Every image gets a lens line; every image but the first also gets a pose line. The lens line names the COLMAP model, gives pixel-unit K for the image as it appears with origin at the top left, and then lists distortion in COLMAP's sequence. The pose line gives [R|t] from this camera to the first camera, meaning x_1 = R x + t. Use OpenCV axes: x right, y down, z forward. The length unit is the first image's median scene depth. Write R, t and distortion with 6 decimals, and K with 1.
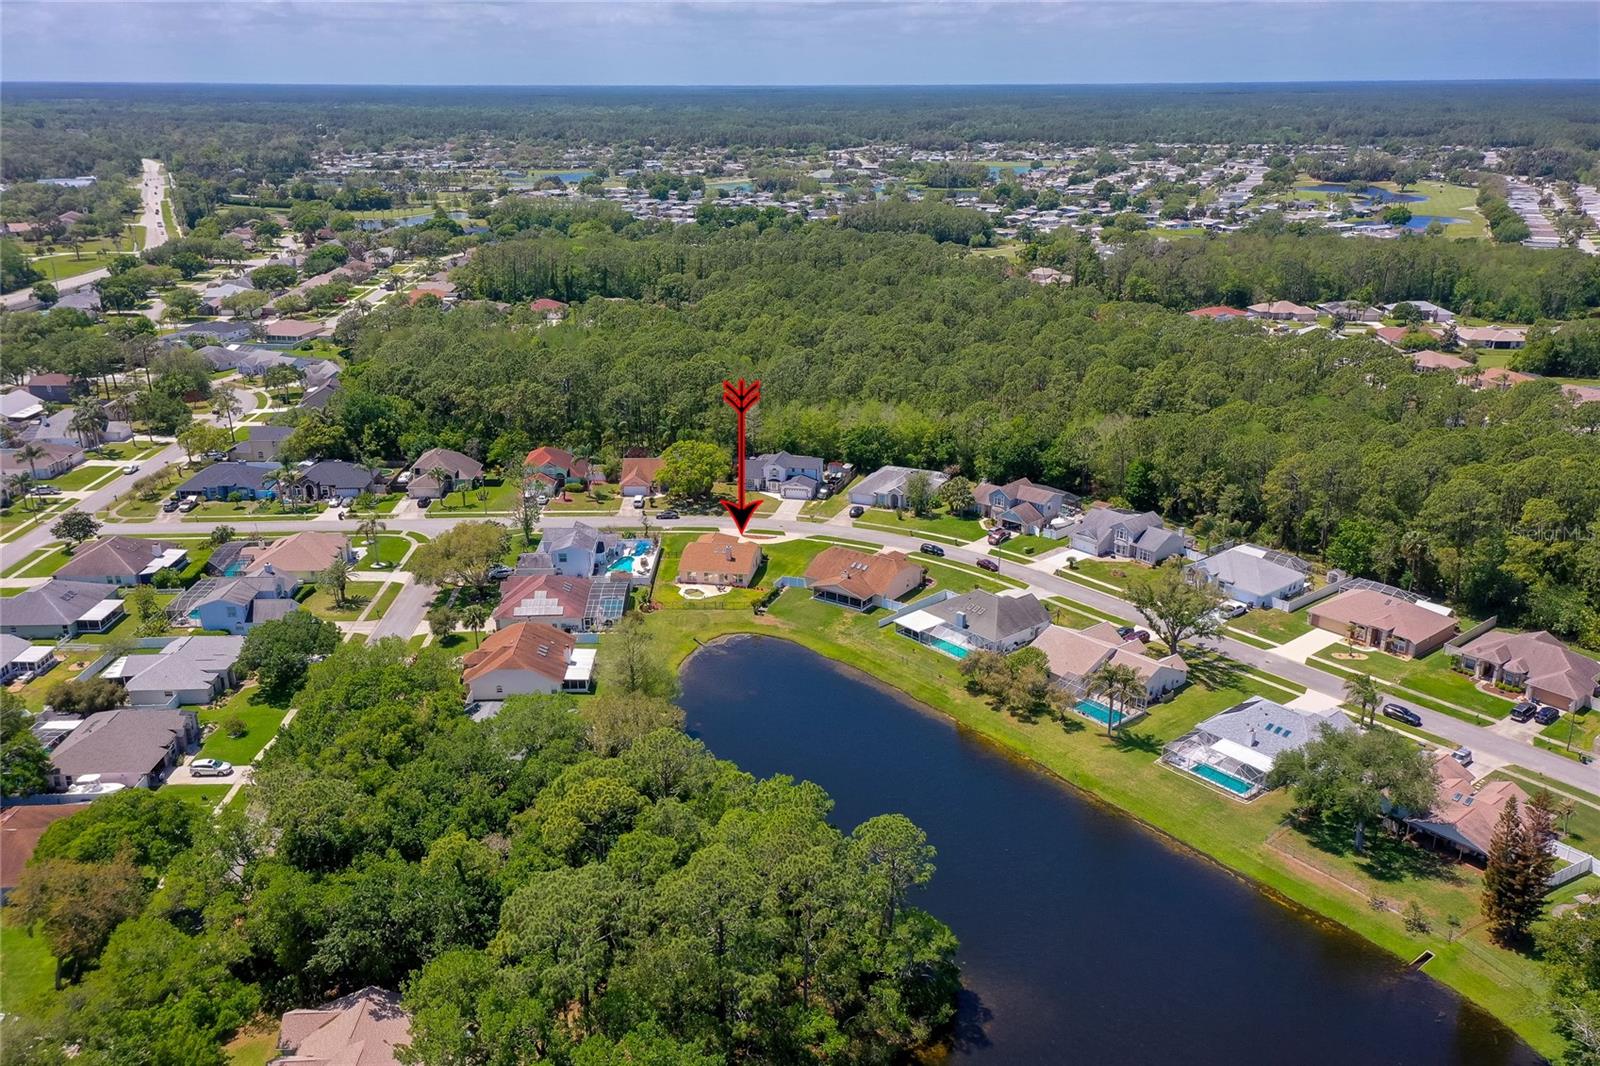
lens RADIAL K [[1317.0, 0, 812.6], [0, 1317.0, 532.6], [0, 0, 1]] dist [0.039763, -0.006065]
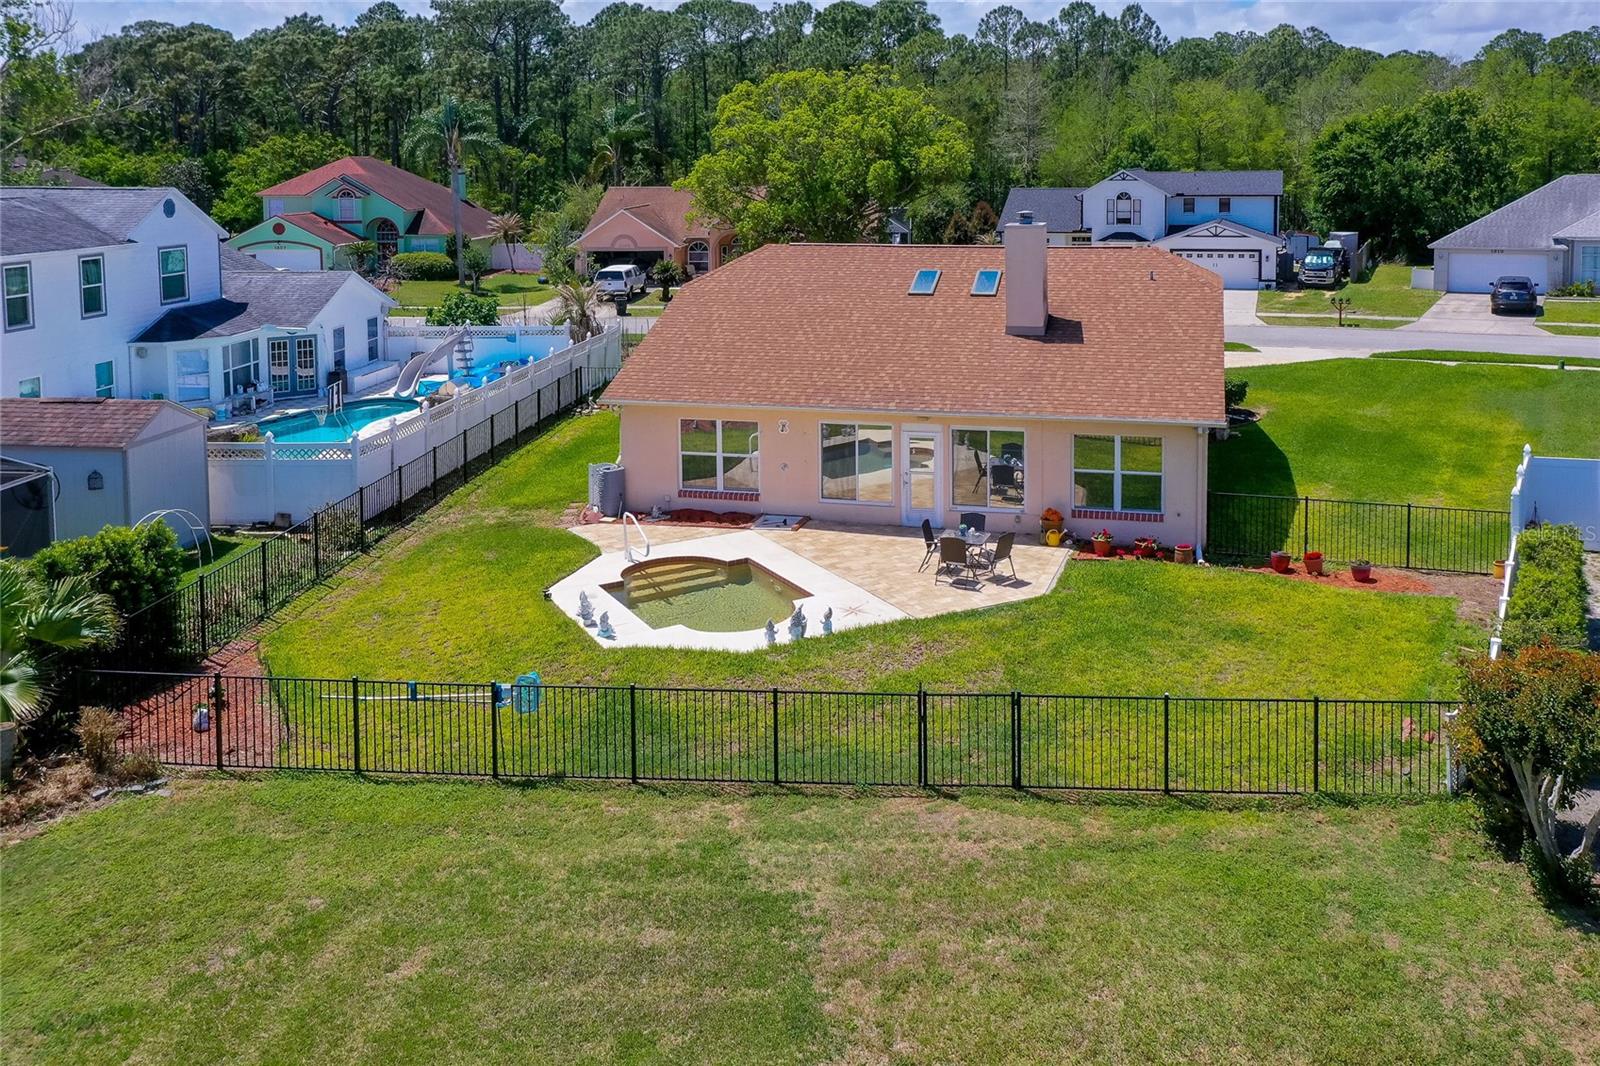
lens RADIAL K [[1317.0, 0, 812.6], [0, 1317.0, 532.6], [0, 0, 1]] dist [0.039763, -0.006065]
pose [[0.988747, -0.005154, -0.149510, -0.065051], [-0.001464, 0.999025, -0.044125, 0.044416], [0.149591, 0.043848, 0.987775, 0.877516]]
